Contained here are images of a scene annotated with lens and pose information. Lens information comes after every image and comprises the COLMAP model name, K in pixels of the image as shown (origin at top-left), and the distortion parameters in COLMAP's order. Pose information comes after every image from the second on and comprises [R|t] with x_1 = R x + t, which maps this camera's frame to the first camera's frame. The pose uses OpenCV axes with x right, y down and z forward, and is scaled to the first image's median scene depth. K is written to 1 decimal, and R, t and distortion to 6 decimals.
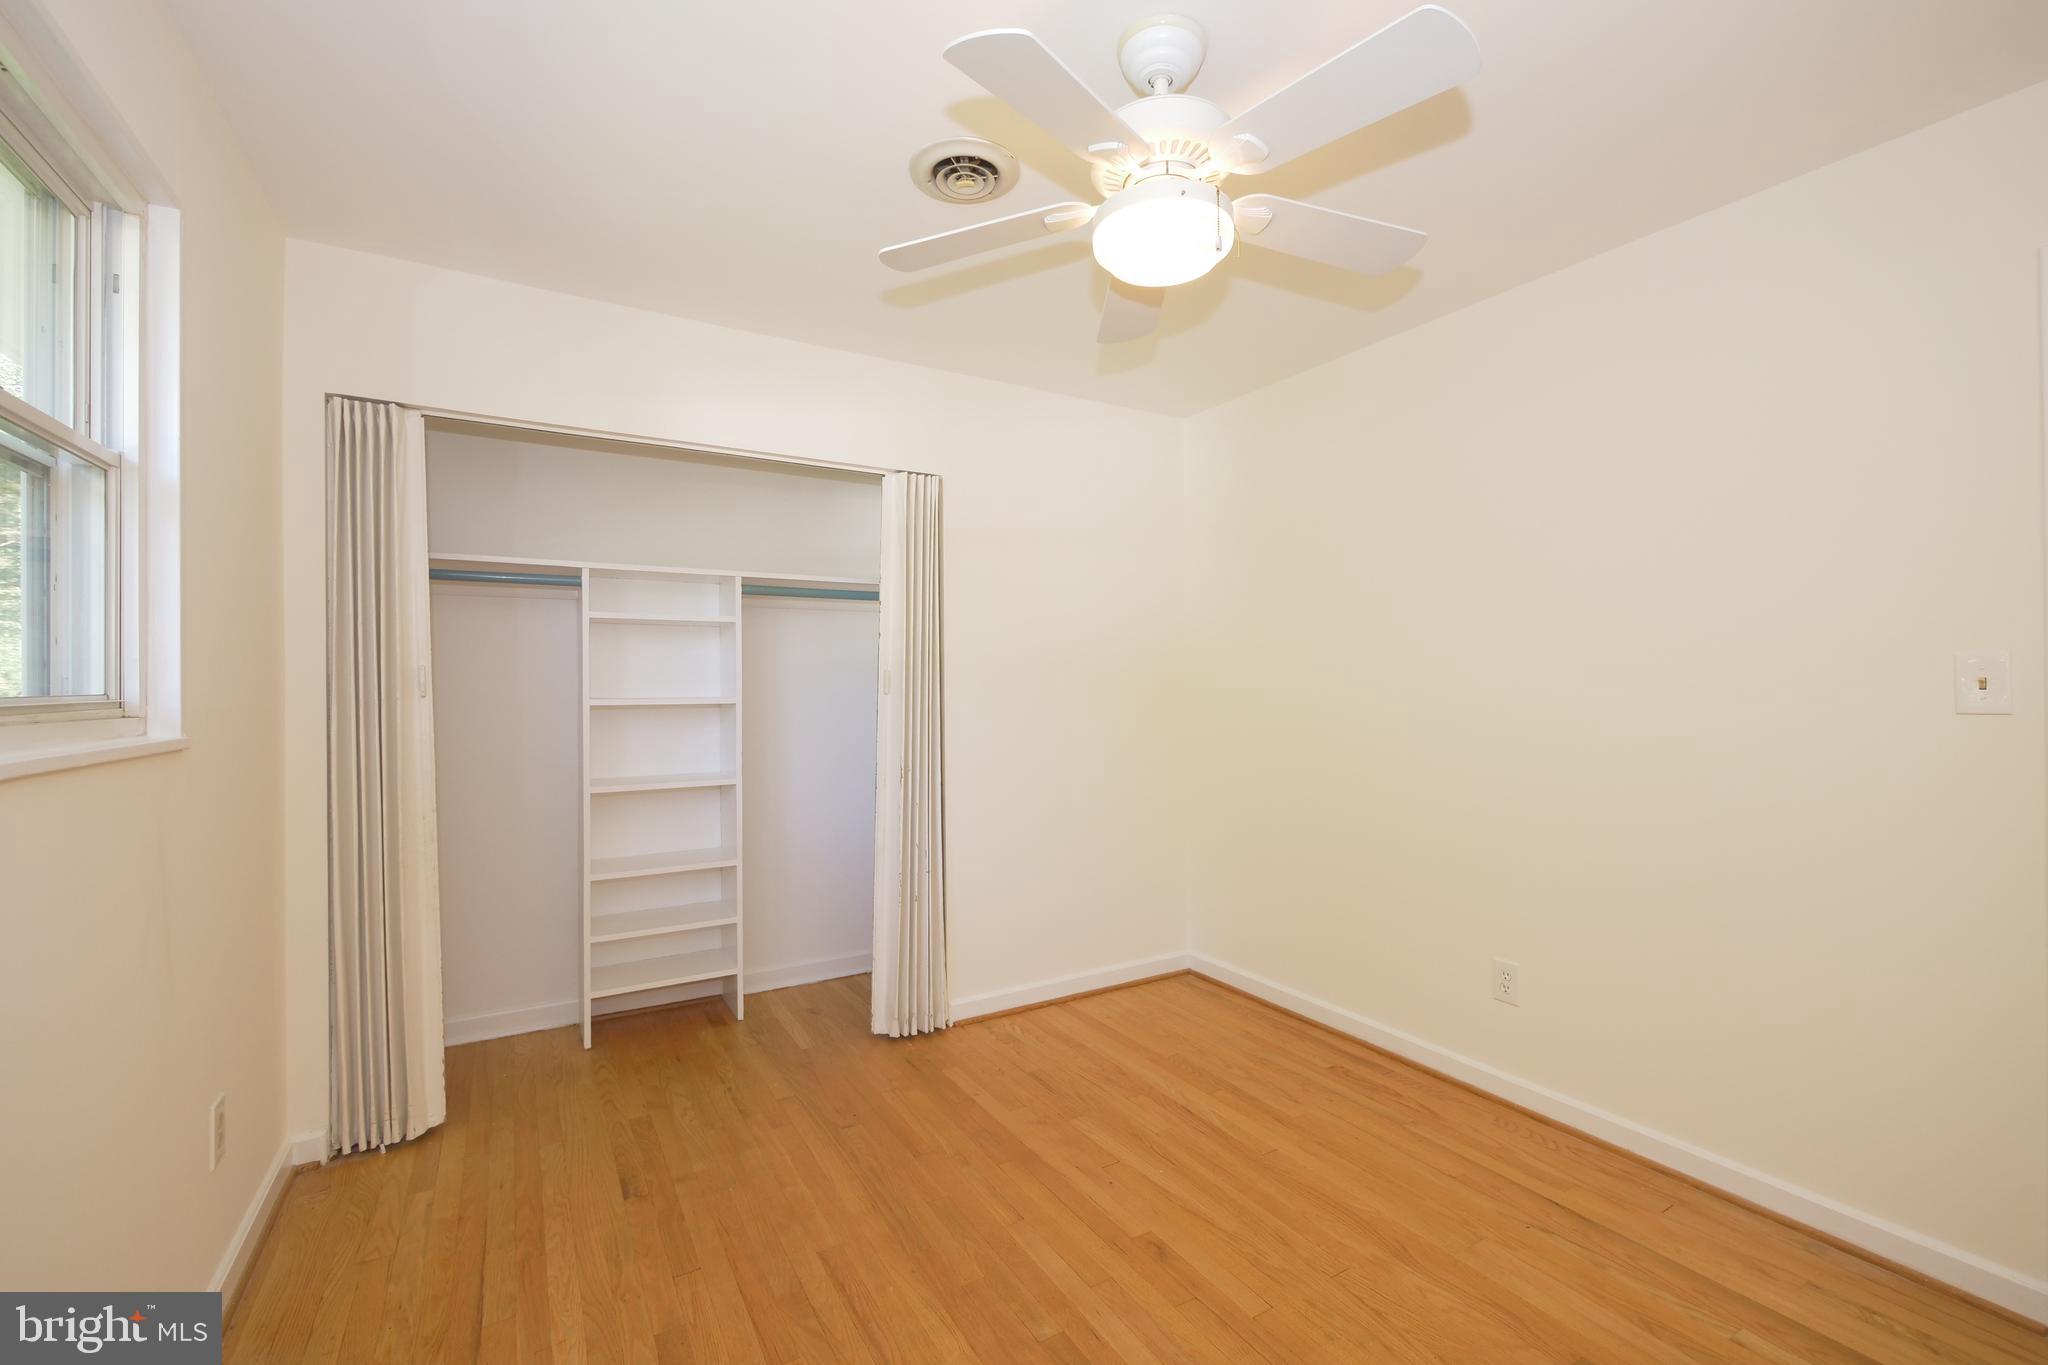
lens RADIAL K [[863.7, 0, 1028.8], [0, 863.7, 678.2], [0, 0, 1]] dist [-0.006032, 0.000759]
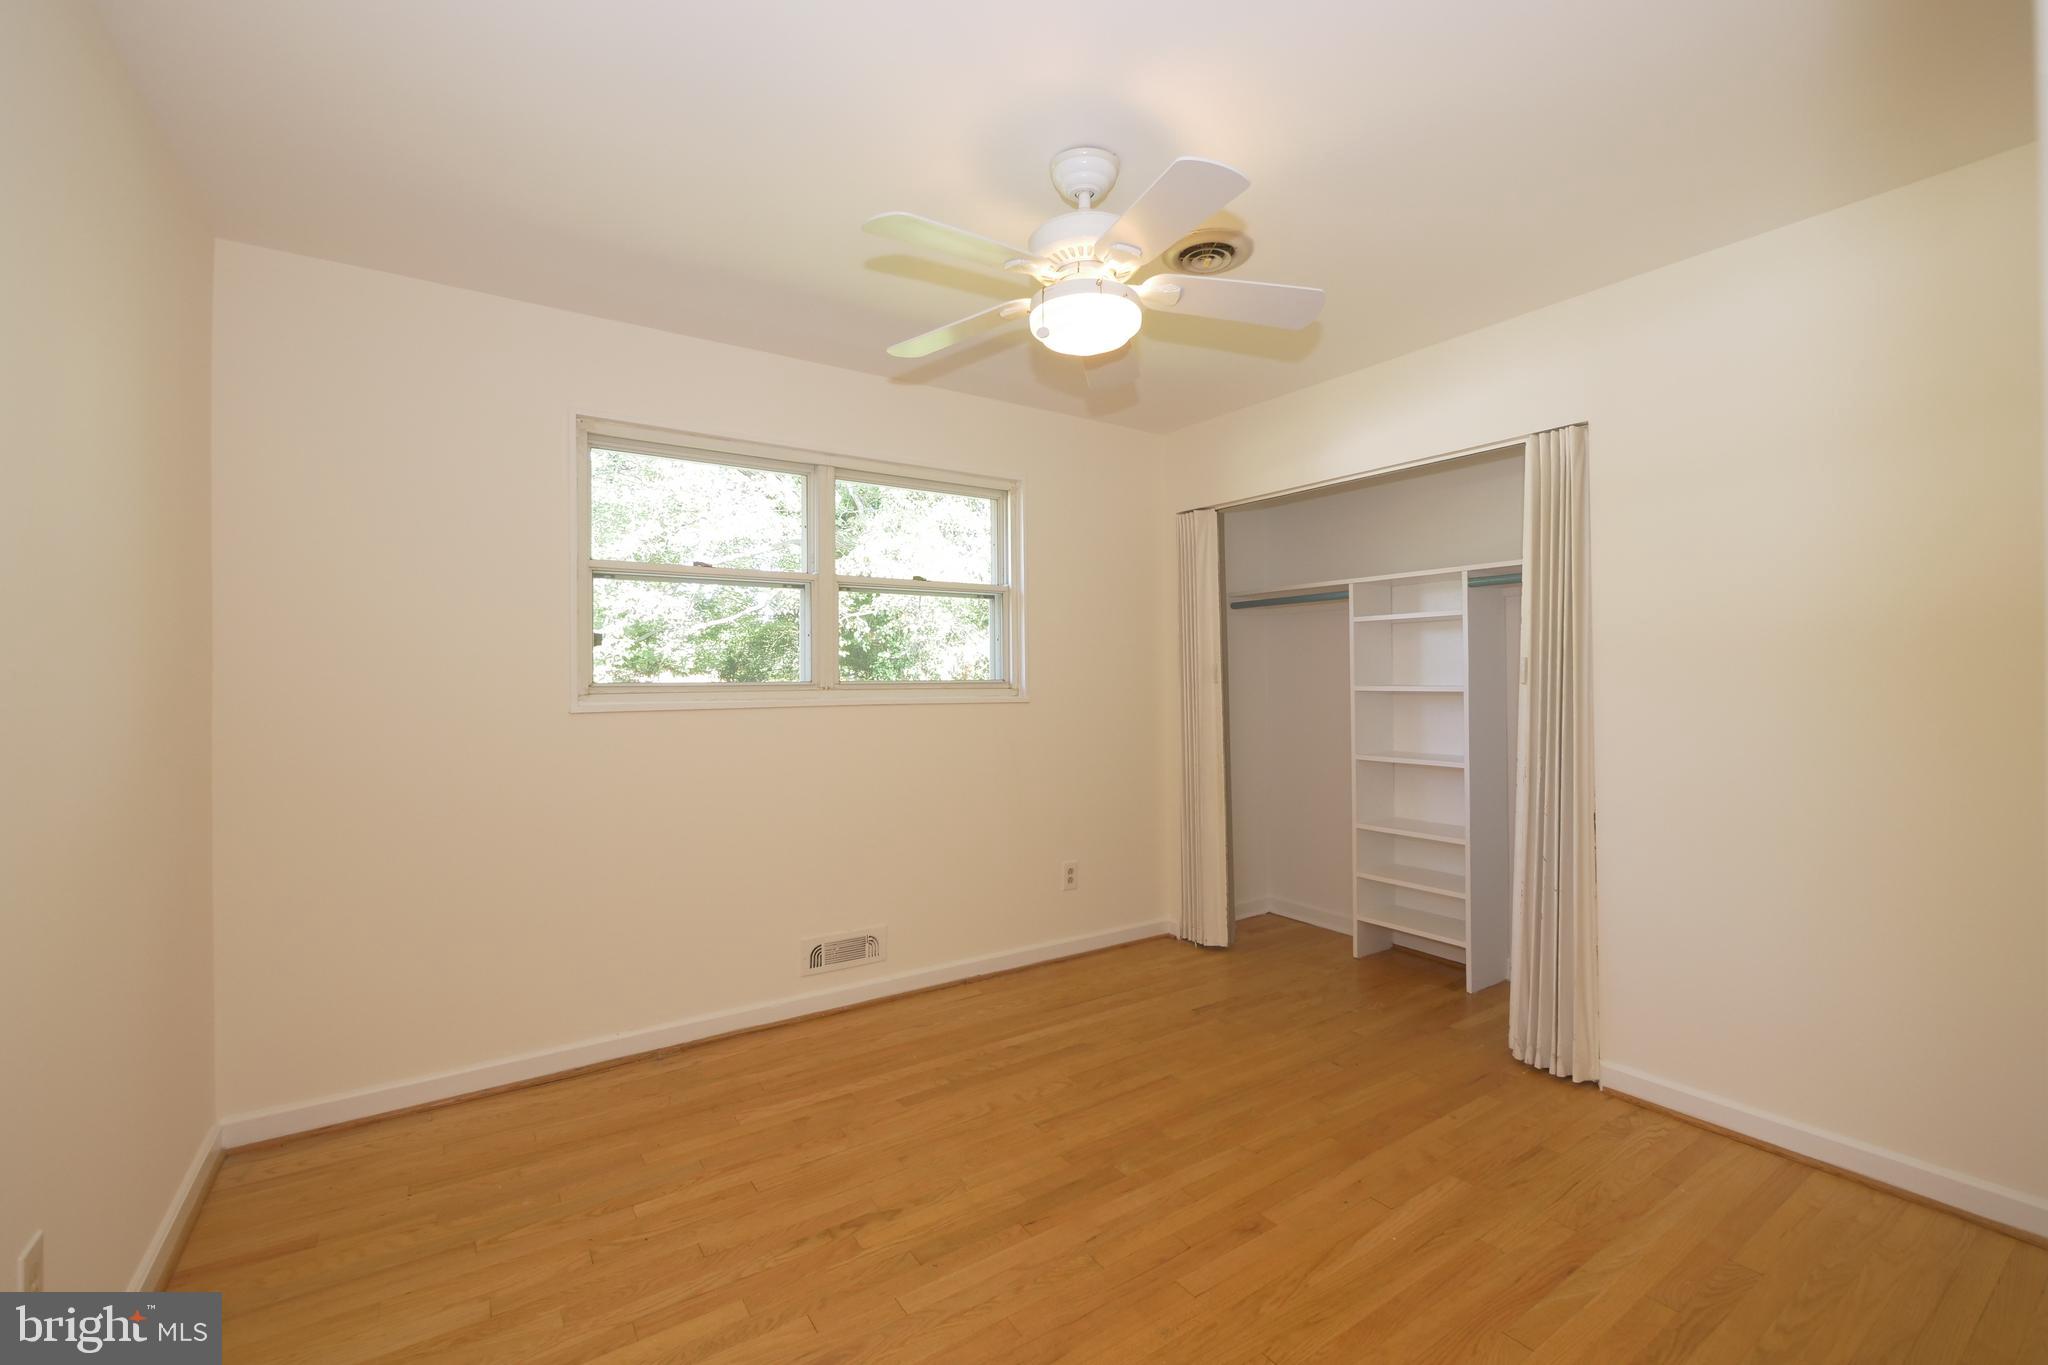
lens RADIAL K [[863.7, 0, 1025.2], [0, 863.7, 688.9], [0, 0, 1]] dist [-0.006032, 0.000759]
pose [[0.051630, 0.015106, -0.998552, 0.868049], [0.012831, 0.999793, 0.015788, 0.002271], [0.998584, -0.013627, 0.051426, 0.521339]]
